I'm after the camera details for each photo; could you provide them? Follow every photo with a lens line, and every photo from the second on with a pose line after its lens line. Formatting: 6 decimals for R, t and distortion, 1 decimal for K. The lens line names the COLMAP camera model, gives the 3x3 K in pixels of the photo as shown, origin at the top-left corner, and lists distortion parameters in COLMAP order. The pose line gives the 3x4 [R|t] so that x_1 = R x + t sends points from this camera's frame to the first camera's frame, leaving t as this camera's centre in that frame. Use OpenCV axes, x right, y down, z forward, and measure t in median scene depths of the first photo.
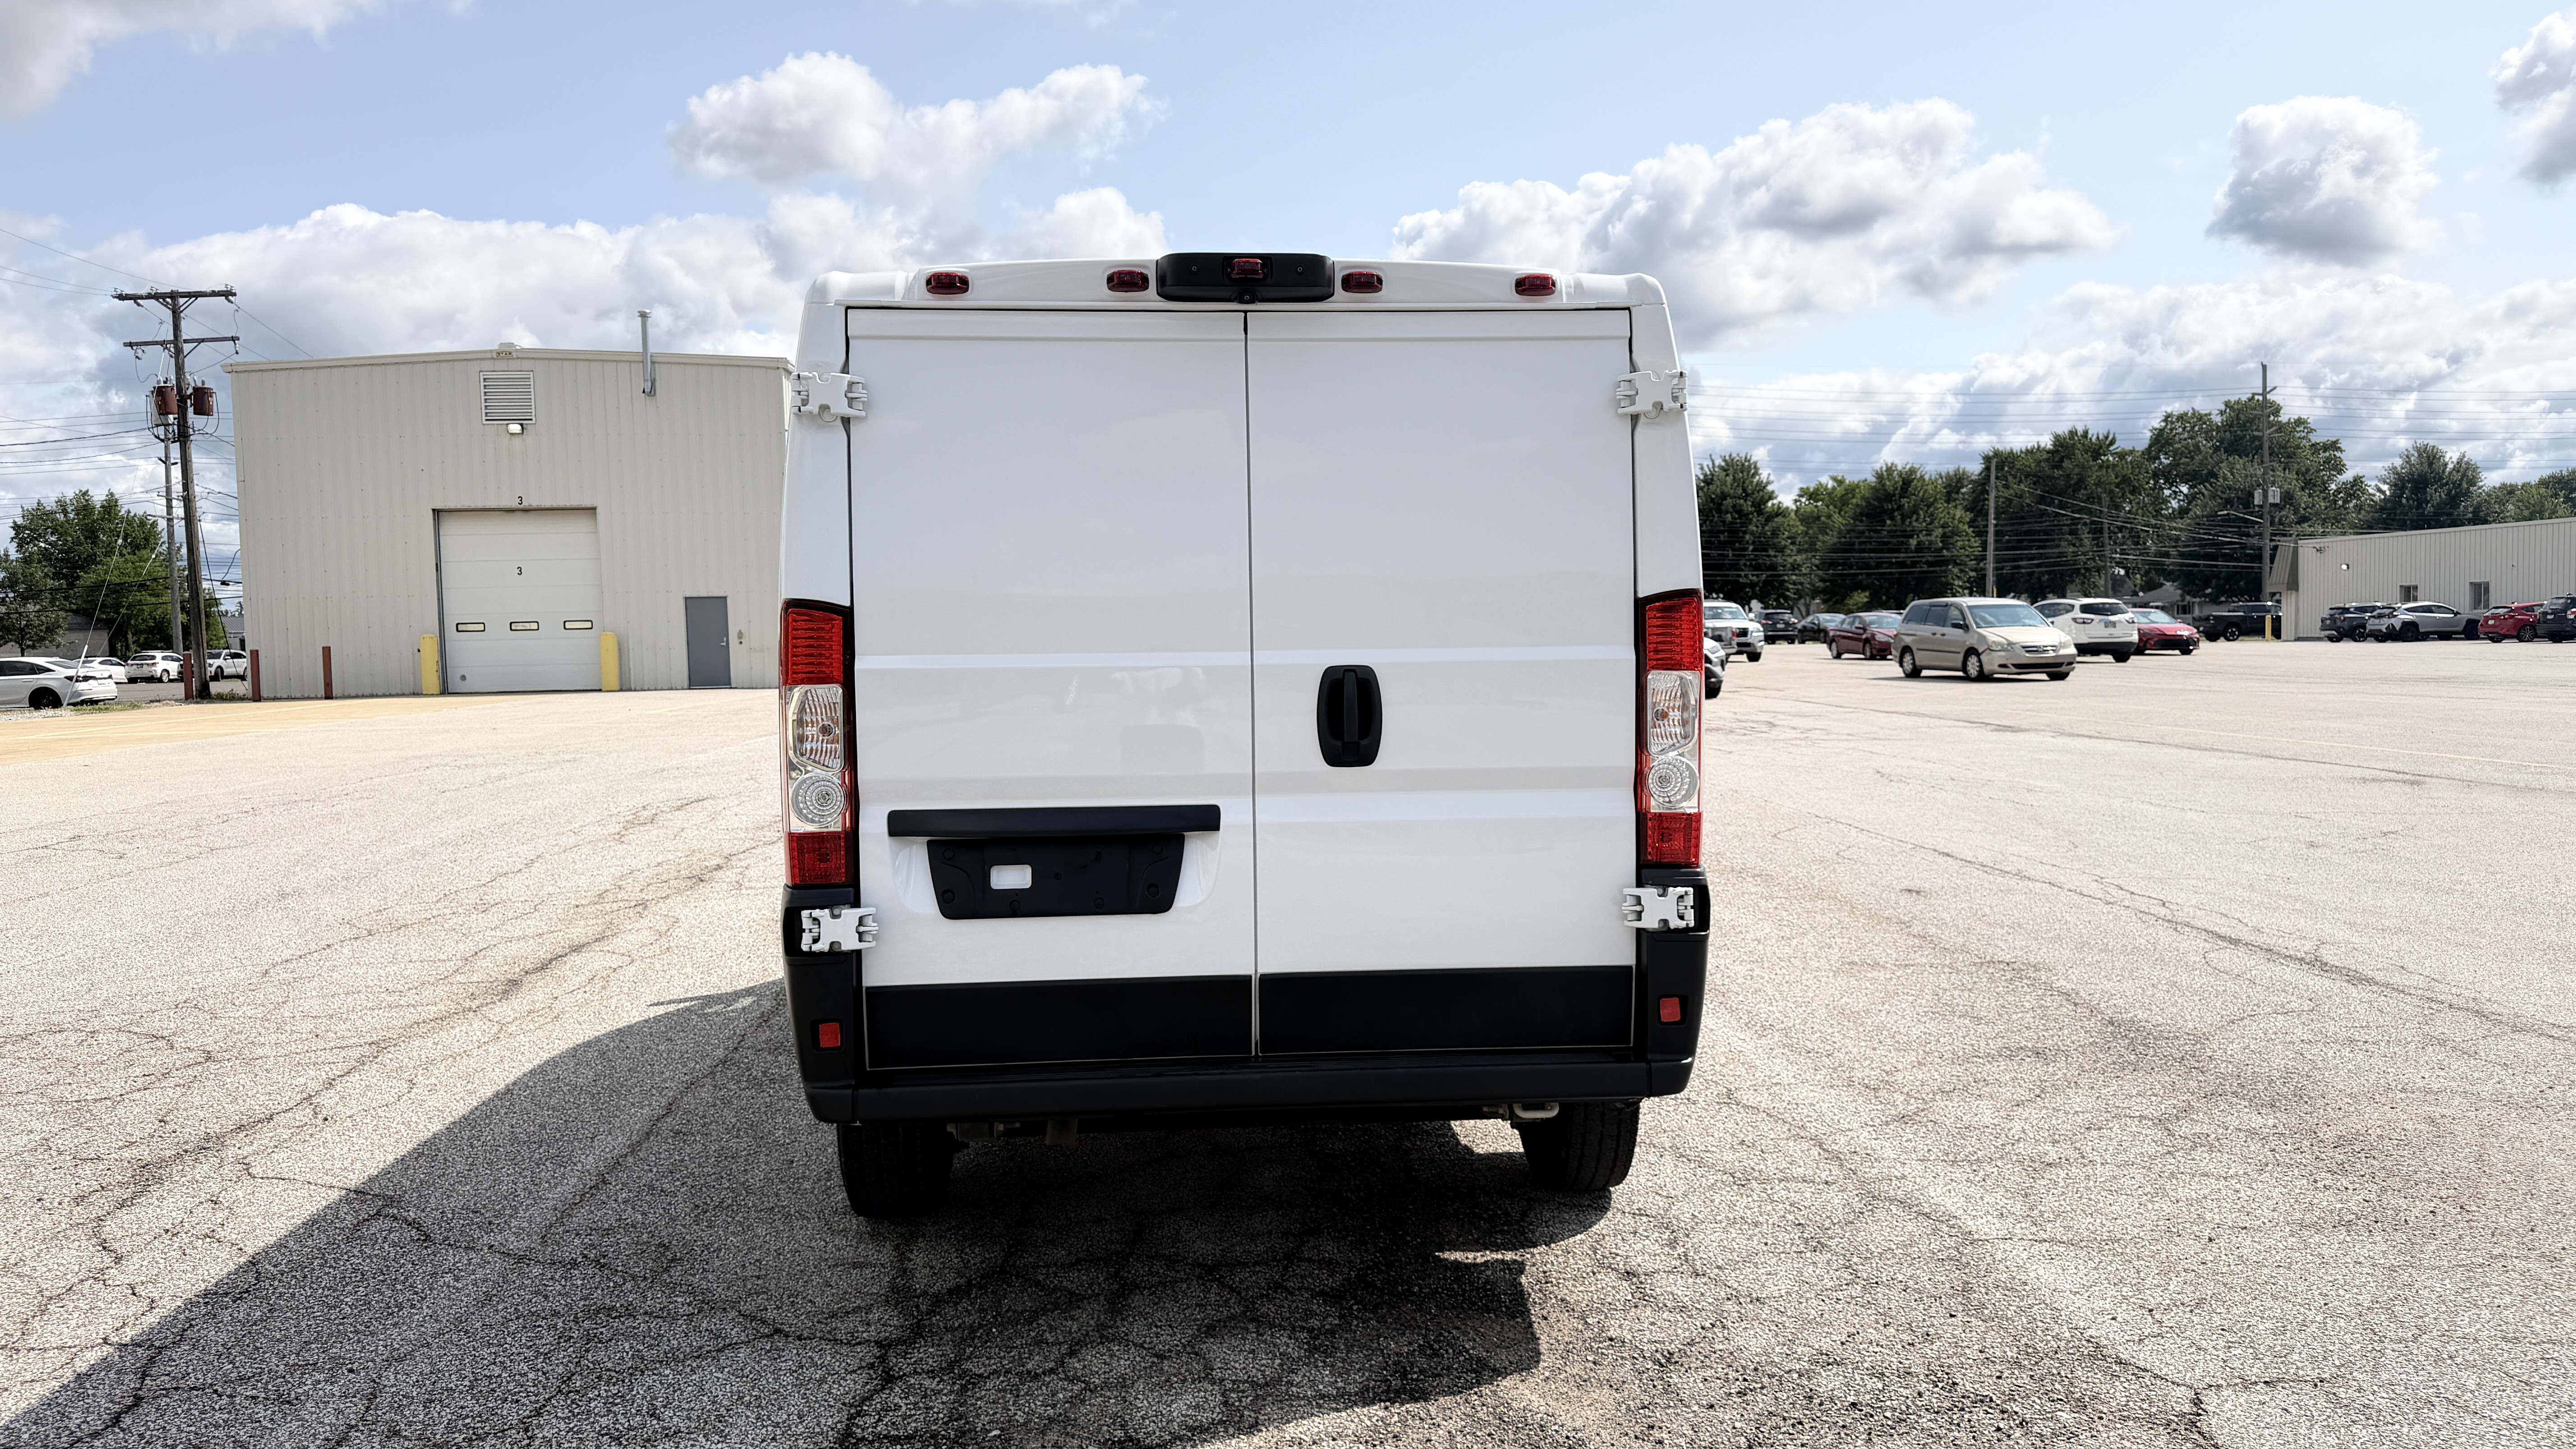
lens RADIAL K [[1805.7, 0, 1290.8], [0, 1805.7, 722.9], [0, 0, 1]] dist [0.056554, -0.074040]
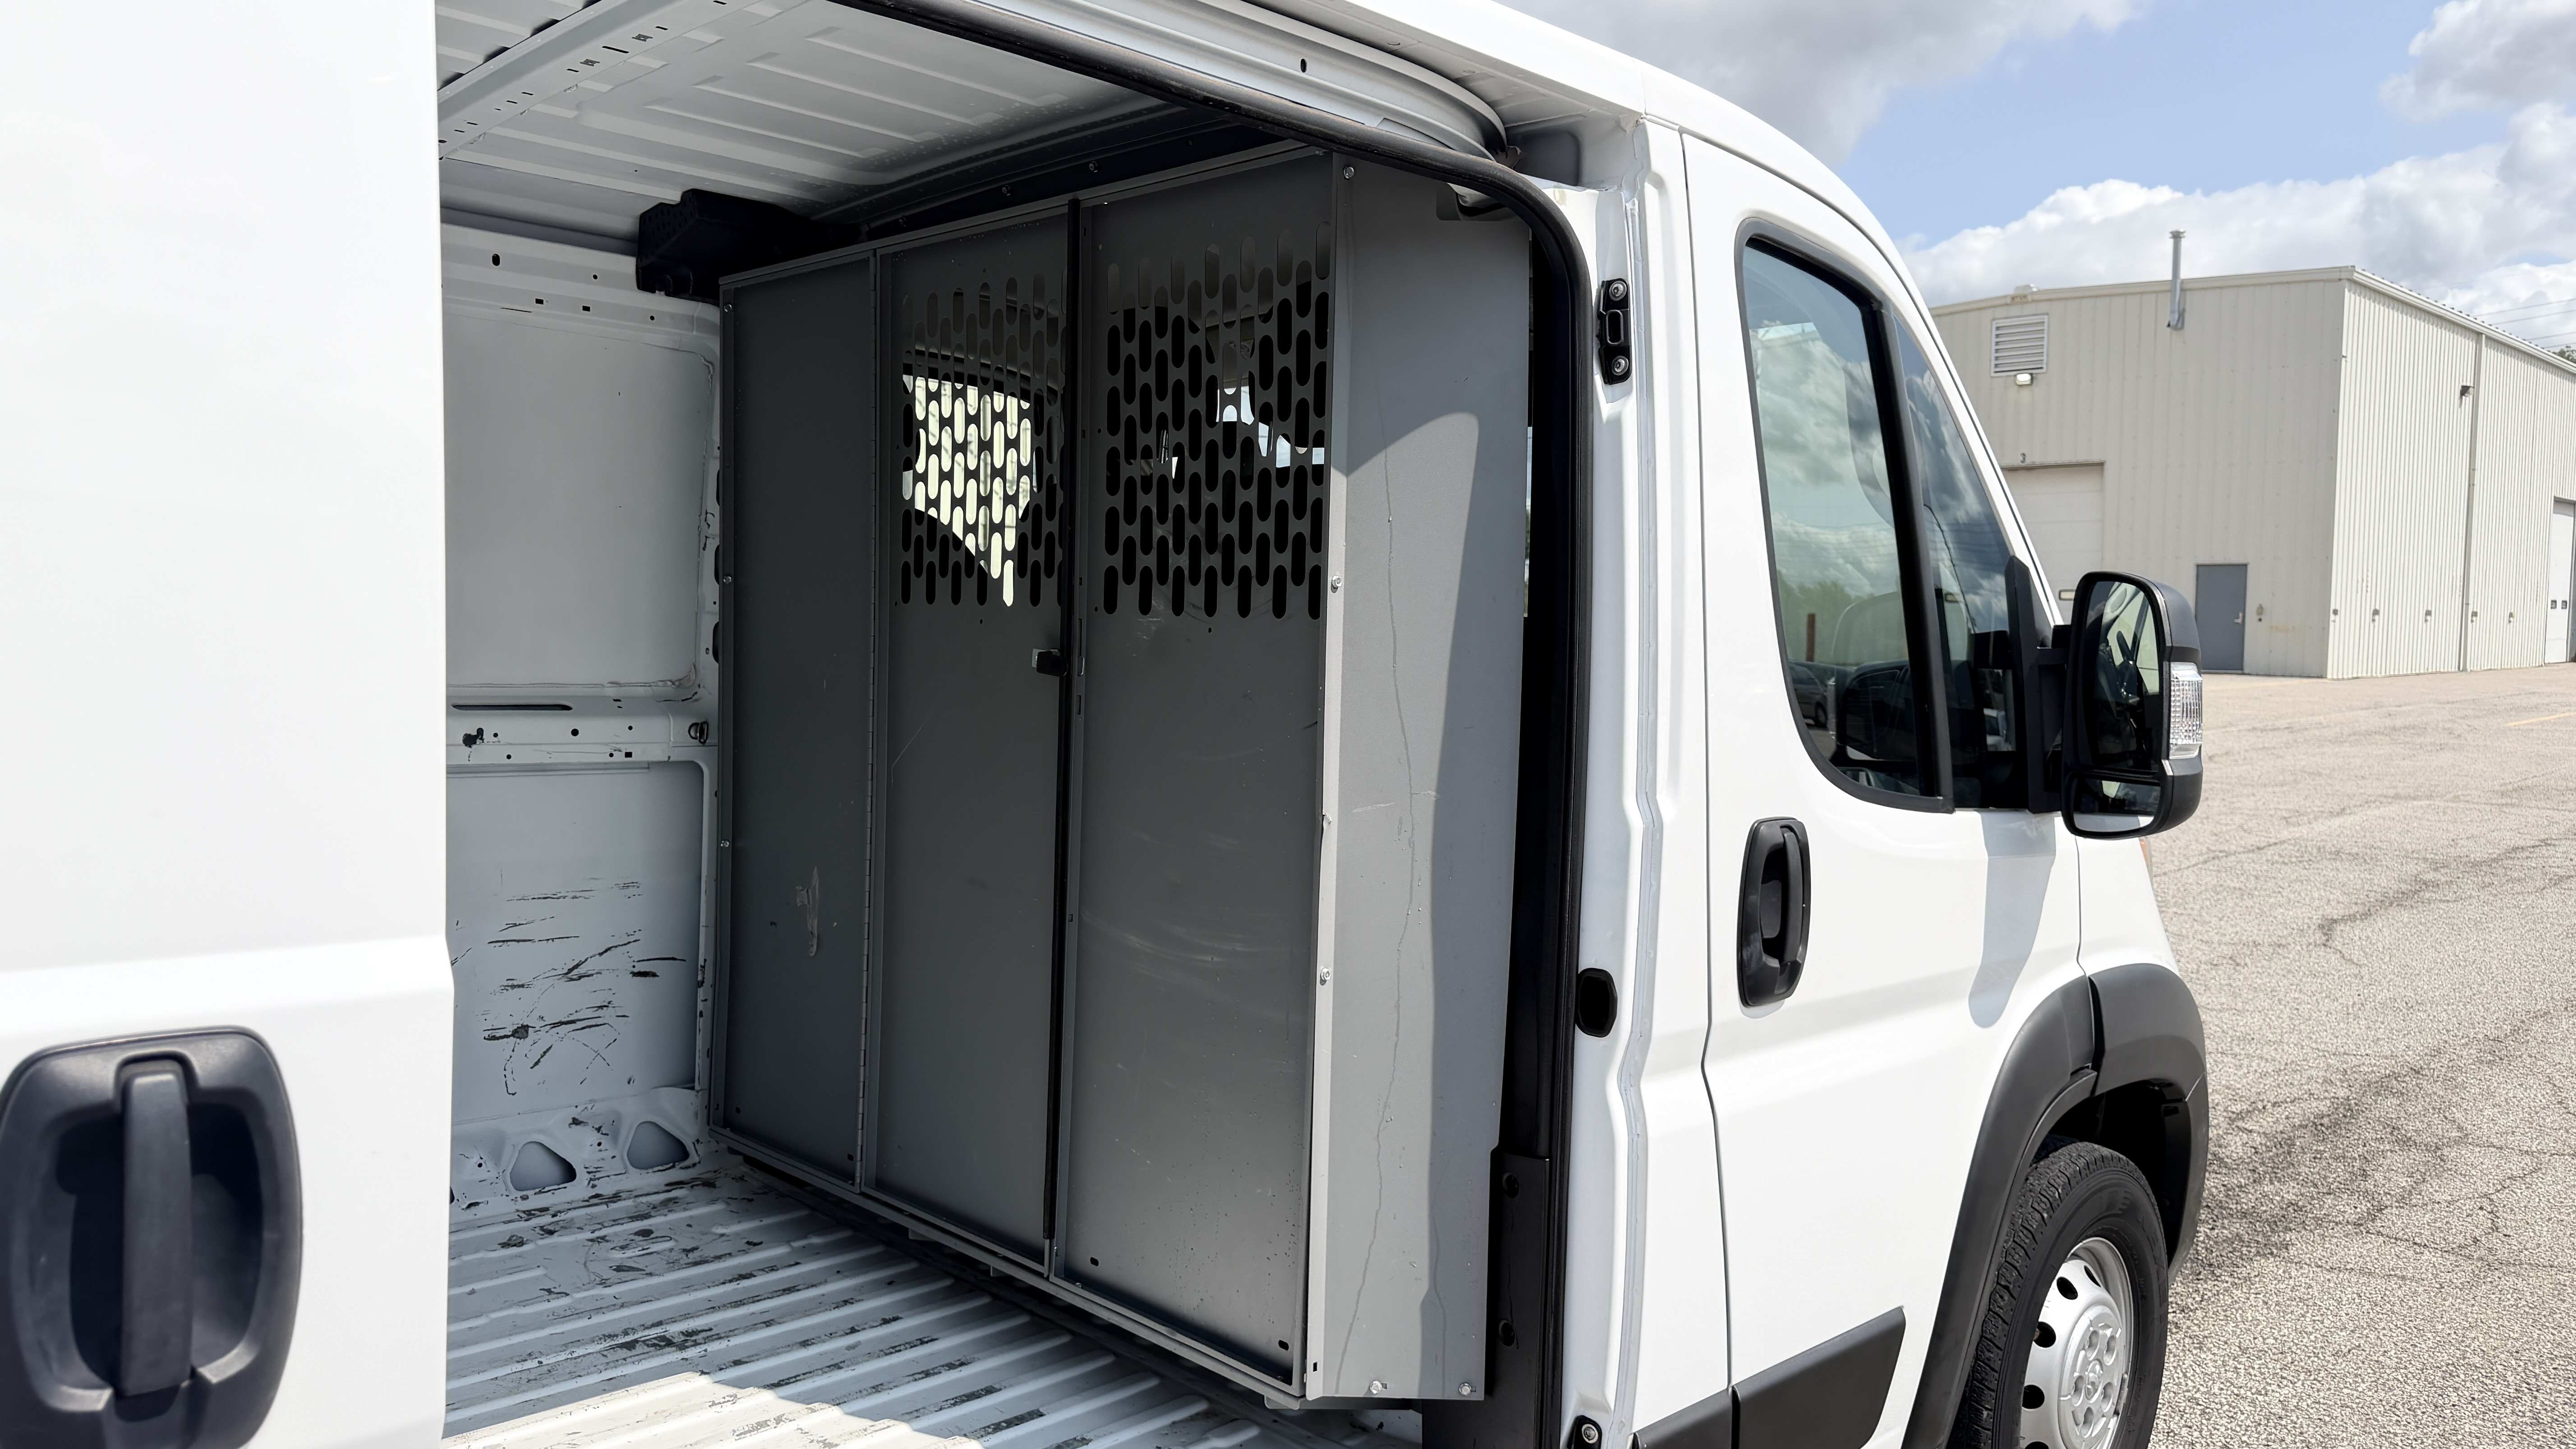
lens RADIAL K [[1805.7, 0, 1294.1], [0, 1805.7, 740.2], [0, 0, 1]] dist [0.056554, -0.074040]
pose [[0.648827, 0.083804, -0.756307, 0.416112], [-0.062982, 0.996421, 0.056378, -0.084255], [0.758325, 0.011054, 0.651783, 1.179711]]
